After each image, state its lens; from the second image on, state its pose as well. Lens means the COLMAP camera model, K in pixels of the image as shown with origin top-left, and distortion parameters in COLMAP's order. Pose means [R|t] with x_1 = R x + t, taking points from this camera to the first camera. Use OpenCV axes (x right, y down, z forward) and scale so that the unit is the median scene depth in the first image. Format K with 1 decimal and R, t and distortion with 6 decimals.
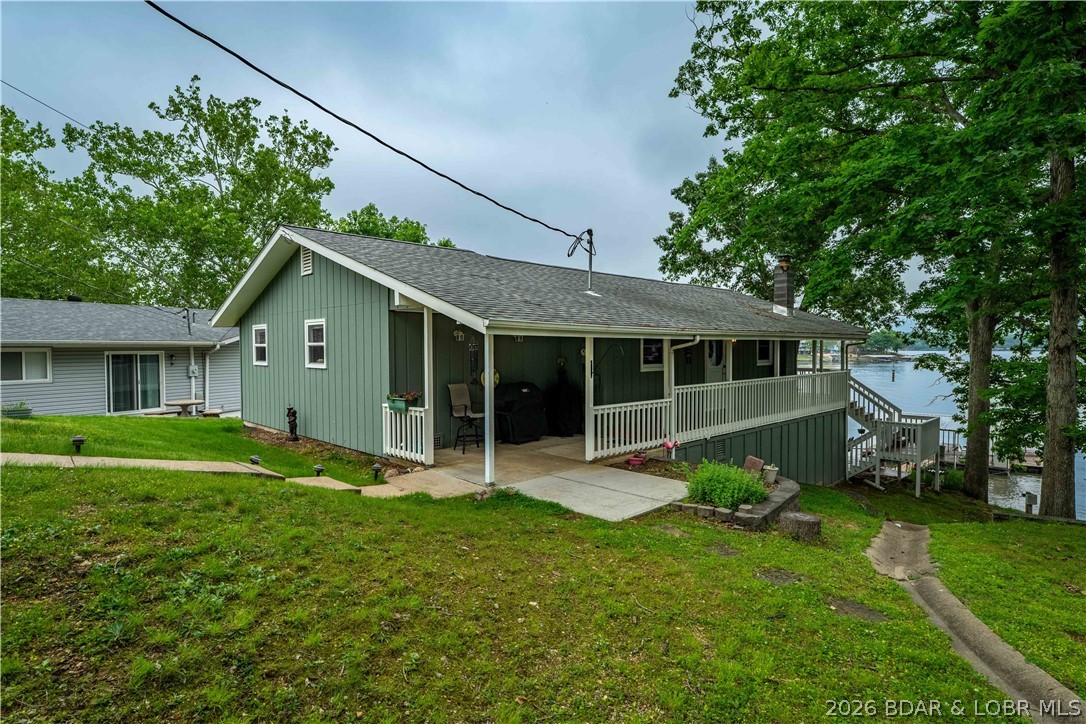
lens RADIAL K [[574.8, 0, 543.0], [0, 574.8, 362.0], [0, 0, 1]] dist [0.000503, 0.000063]
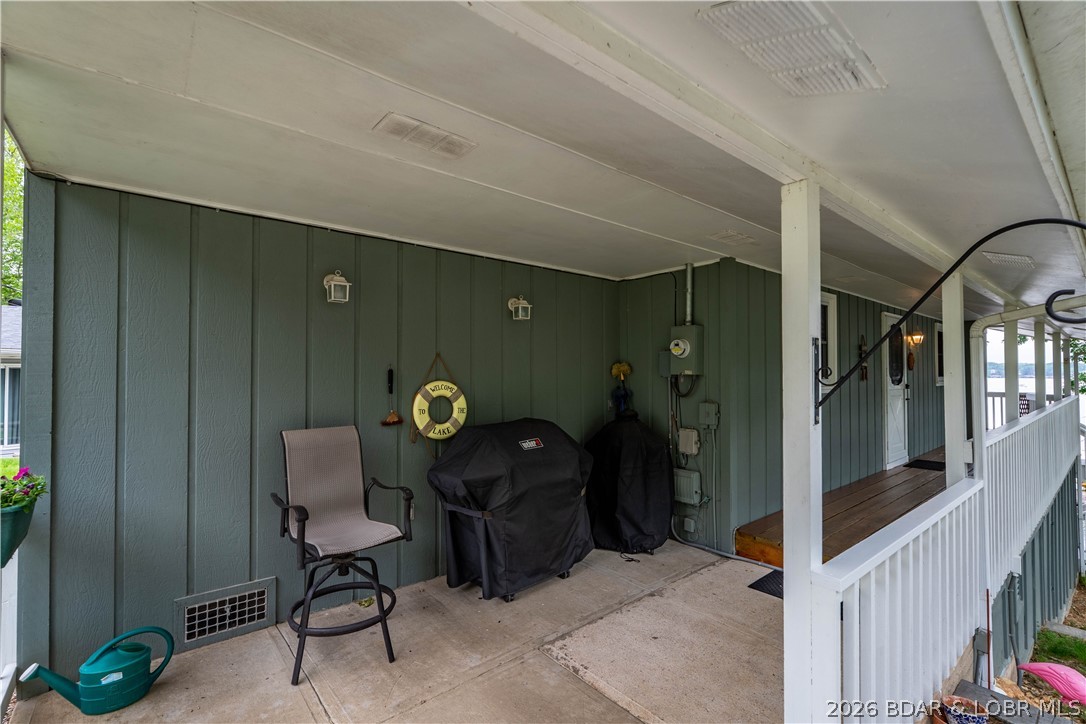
lens RADIAL K [[479.4, 0, 543.0], [0, 479.4, 362.0], [0, 0, 1]] dist [-0.021346, 0.004801]
pose [[0.996921, 0.001144, -0.078409, 0.000426], [-0.005391, 0.998528, -0.053977, 0.010036], [0.078232, 0.054233, 0.995459, 0.504697]]
